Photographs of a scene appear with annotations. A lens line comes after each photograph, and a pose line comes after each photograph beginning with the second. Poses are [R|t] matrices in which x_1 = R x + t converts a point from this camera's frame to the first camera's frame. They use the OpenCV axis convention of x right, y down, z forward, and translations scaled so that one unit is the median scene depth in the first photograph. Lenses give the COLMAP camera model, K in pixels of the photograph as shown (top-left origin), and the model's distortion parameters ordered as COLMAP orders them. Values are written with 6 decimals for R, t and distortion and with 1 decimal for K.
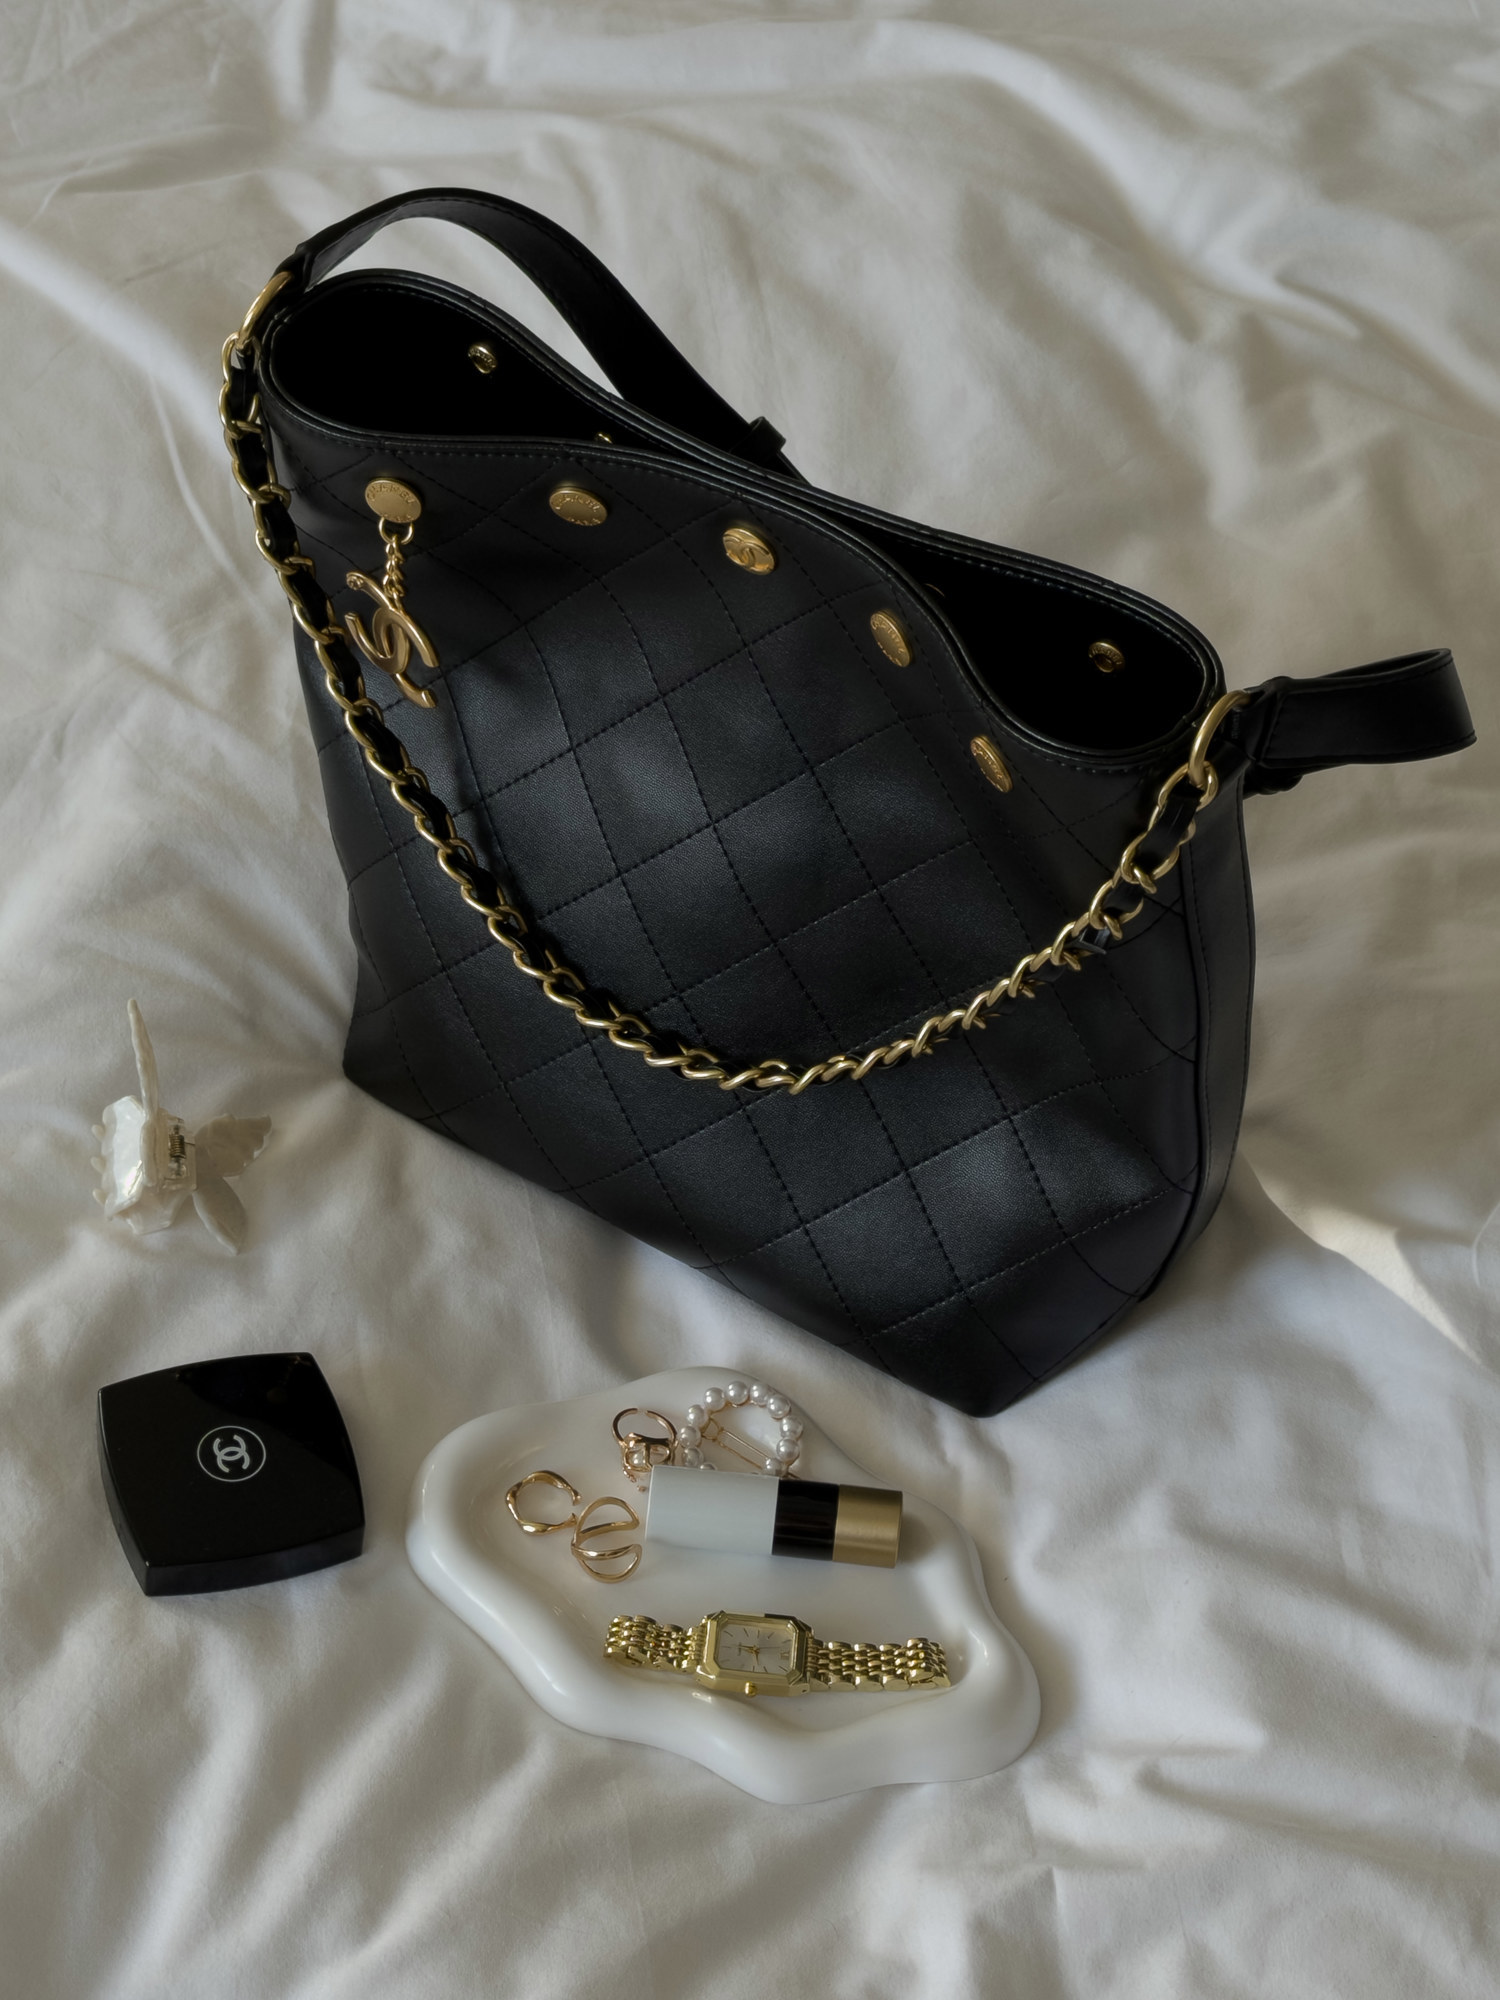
lens RADIAL K [[4632.5, 0, 750.0], [0, 4632.5, 1000.0], [0, 0, 1]] dist [0.217061, -0.019906]
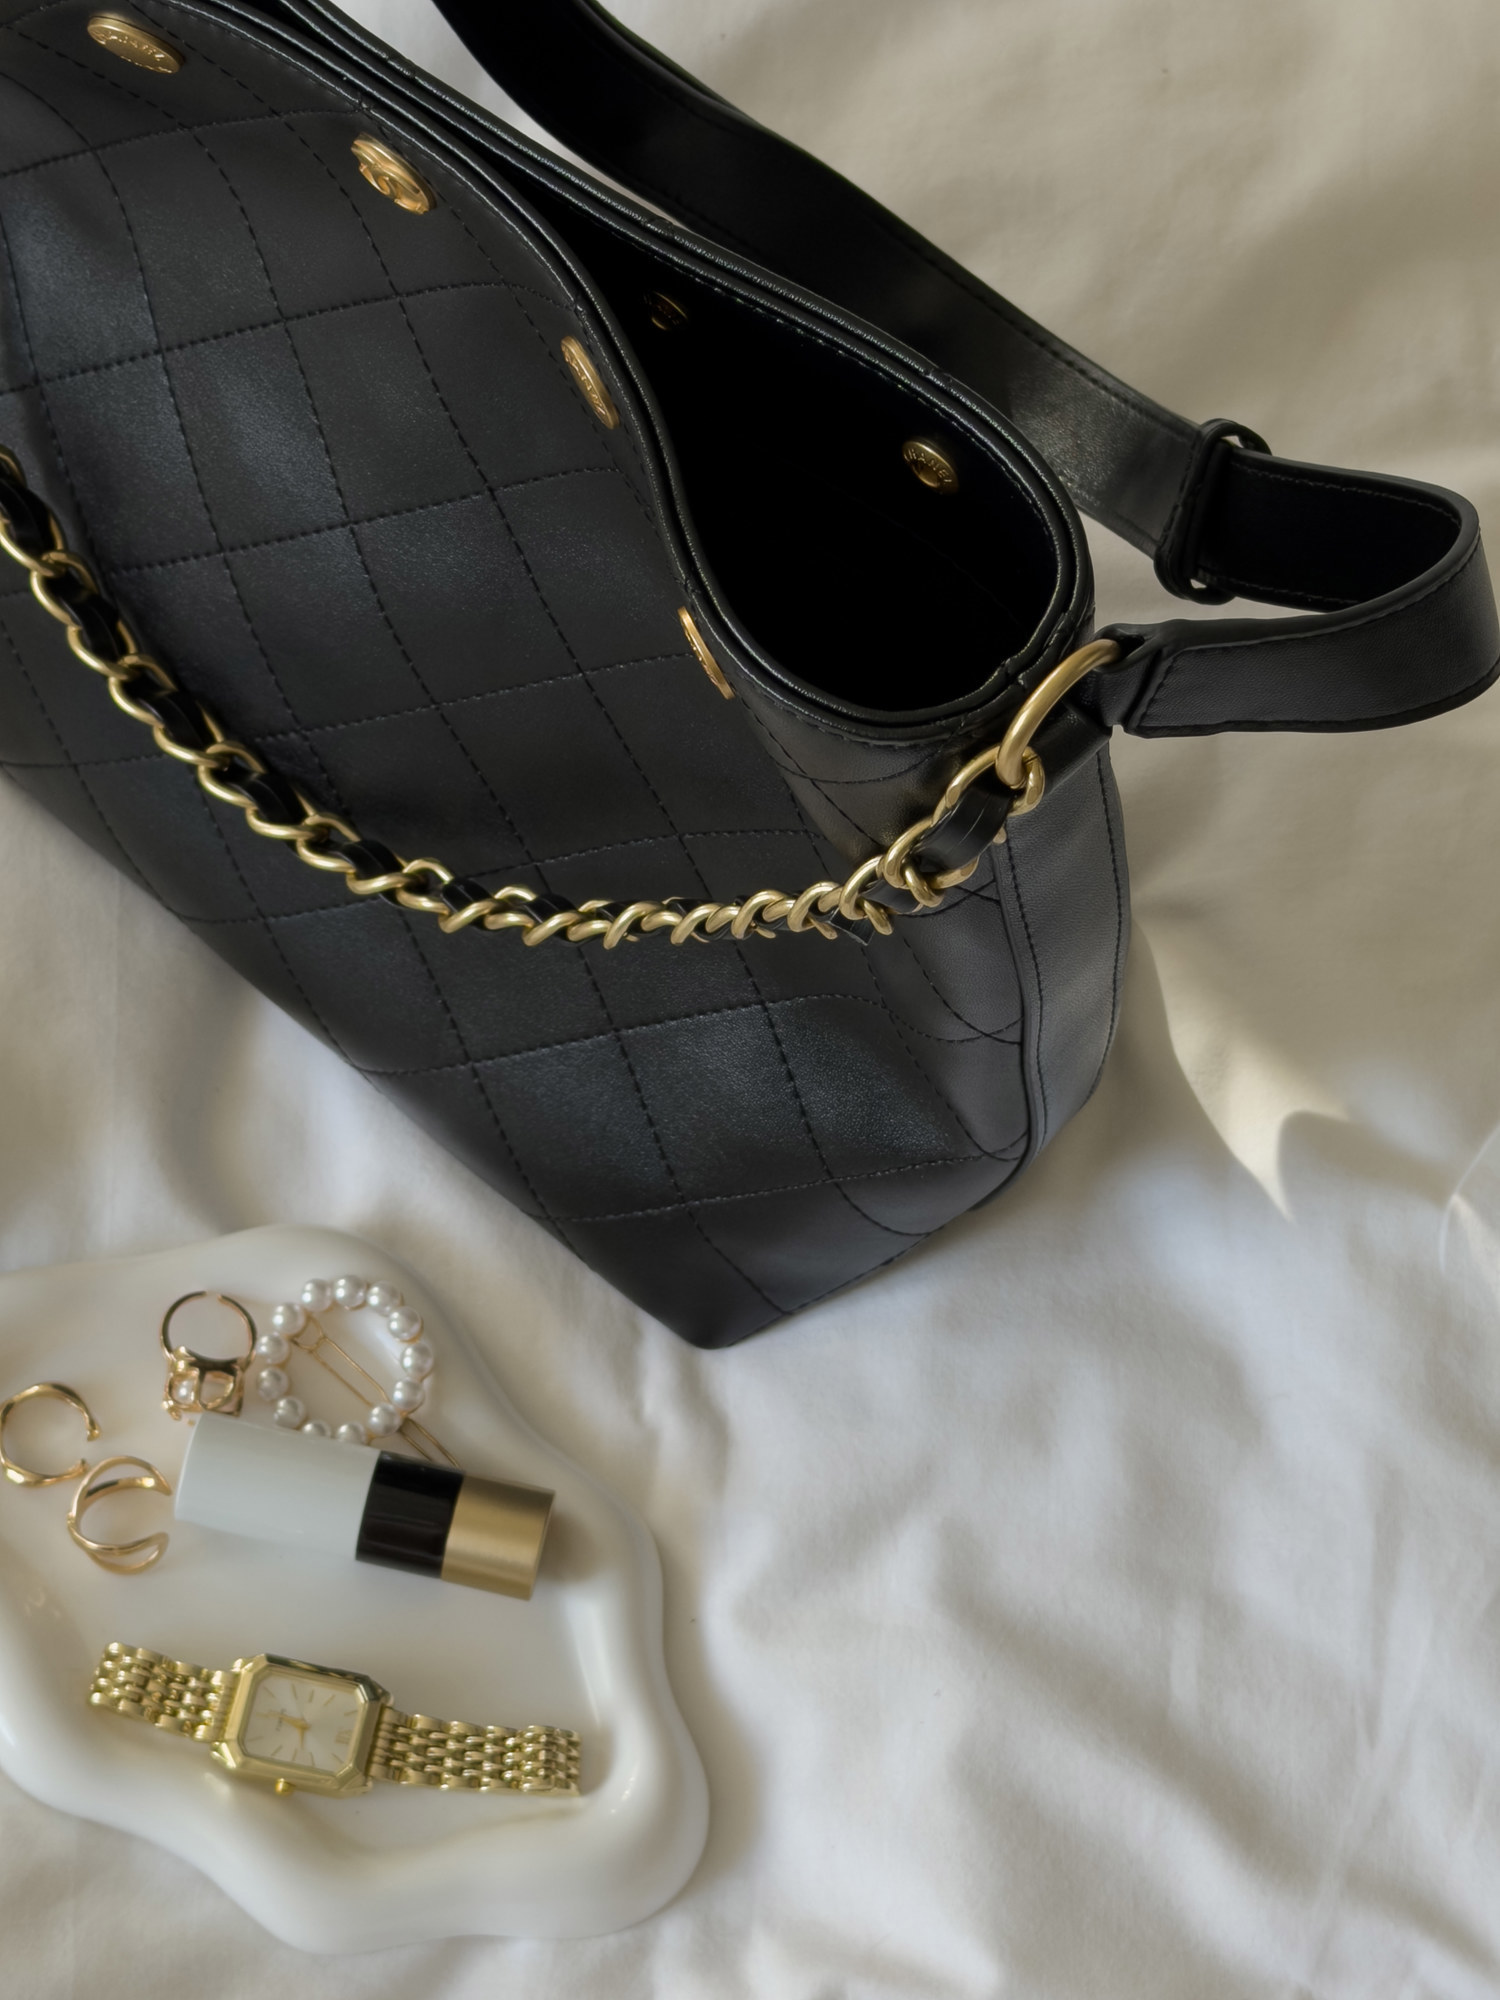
lens RADIAL K [[4632.5, 0, 750.0], [0, 4632.5, 1000.0], [0, 0, 1]] dist [0.217061, -0.019906]
pose [[0.992003, 0.119319, -0.041141, 0.081428], [-0.099484, 0.939809, 0.326897, -0.192345], [0.077670, -0.320190, 0.944164, 0.374398]]
